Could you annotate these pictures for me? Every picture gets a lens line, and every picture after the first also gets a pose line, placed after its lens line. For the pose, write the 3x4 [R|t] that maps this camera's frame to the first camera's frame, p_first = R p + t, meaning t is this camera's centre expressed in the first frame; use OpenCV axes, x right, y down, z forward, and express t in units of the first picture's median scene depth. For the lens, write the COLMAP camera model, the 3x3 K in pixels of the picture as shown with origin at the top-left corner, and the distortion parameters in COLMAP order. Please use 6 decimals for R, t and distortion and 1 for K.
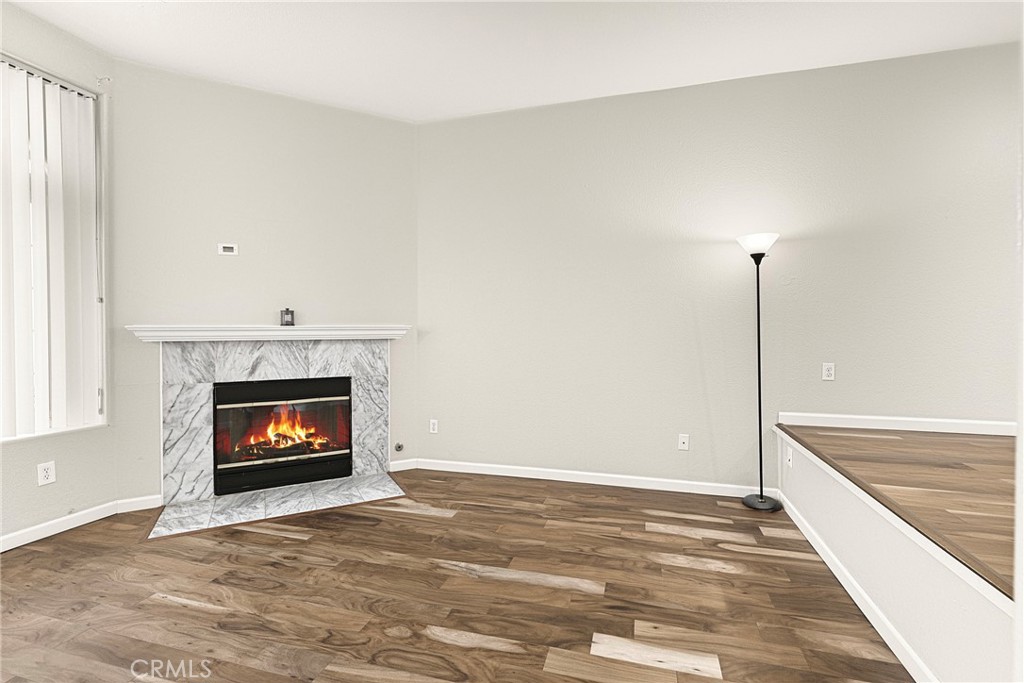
lens RADIAL K [[460.0, 0, 517.3], [0, 460.0, 342.1], [0, 0, 1]] dist [0.003042, 0.000038]
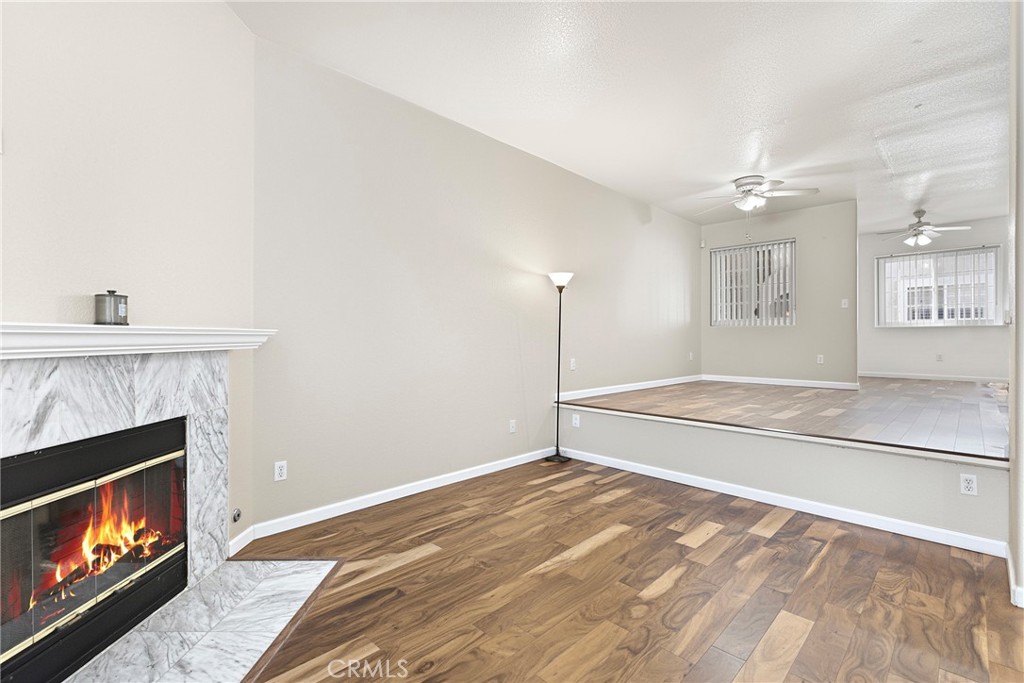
lens RADIAL K [[457.8, 0, 512.0], [0, 457.8, 341.5], [0, 0, 1]] dist [0.004075, 0.000168]
pose [[0.484117, -0.002829, 0.874999, -0.728666], [0.020827, 0.999749, -0.008291, -0.005382], [-0.874755, 0.022238, 0.484054, 0.387015]]
